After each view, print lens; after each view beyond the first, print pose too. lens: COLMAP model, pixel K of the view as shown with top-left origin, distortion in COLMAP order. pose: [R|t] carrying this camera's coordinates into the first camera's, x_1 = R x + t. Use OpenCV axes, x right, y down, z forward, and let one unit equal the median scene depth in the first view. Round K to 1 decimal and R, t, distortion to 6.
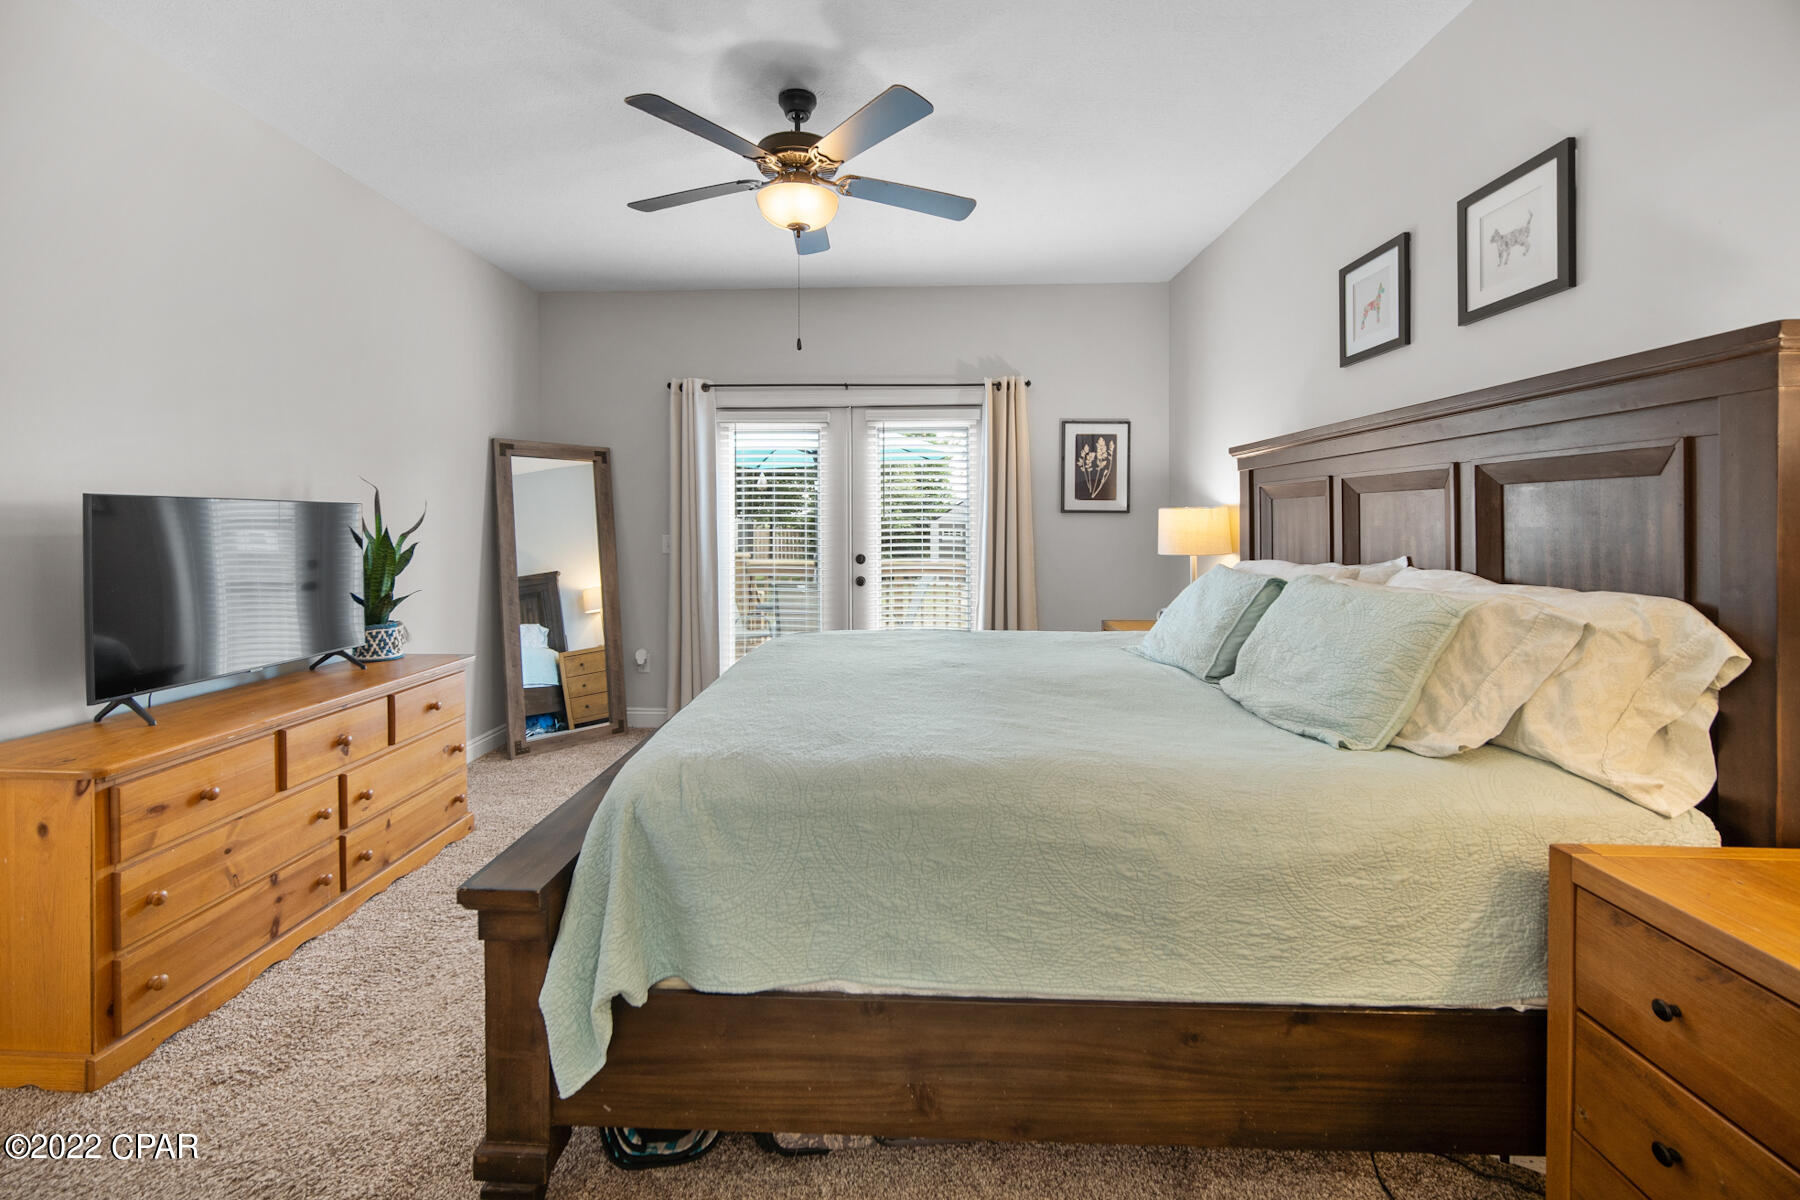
lens RADIAL K [[753.4, 0, 895.2], [0, 753.4, 531.2], [0, 0, 1]] dist [-0.001060, -0.000416]
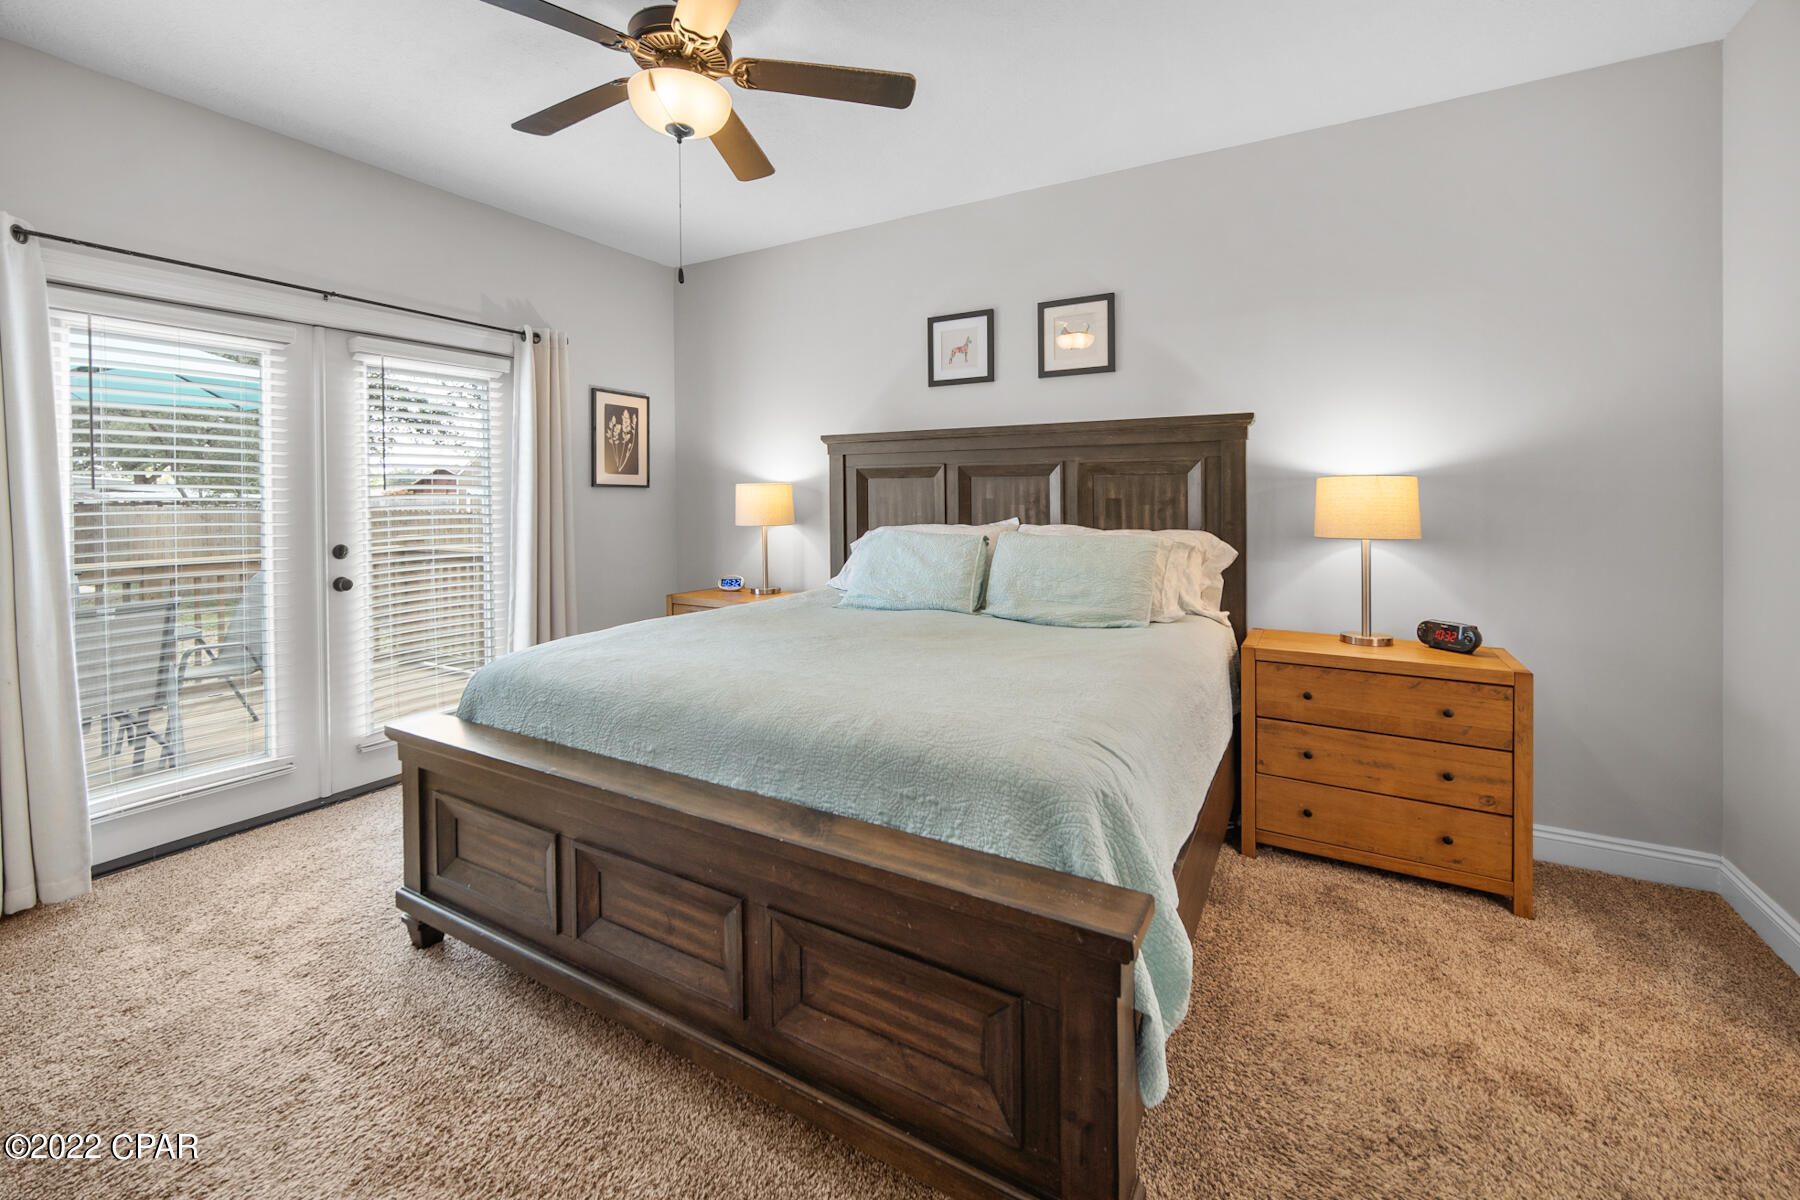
lens RADIAL K [[753.4, 0, 872.9], [0, 753.4, 511.9], [0, 0, 1]] dist [-0.001060, -0.000416]
pose [[0.480109, -0.019536, 0.876991, -0.429465], [0.011493, 0.999806, 0.015980, -0.004436], [-0.877134, 0.002407, 0.480240, 0.253424]]
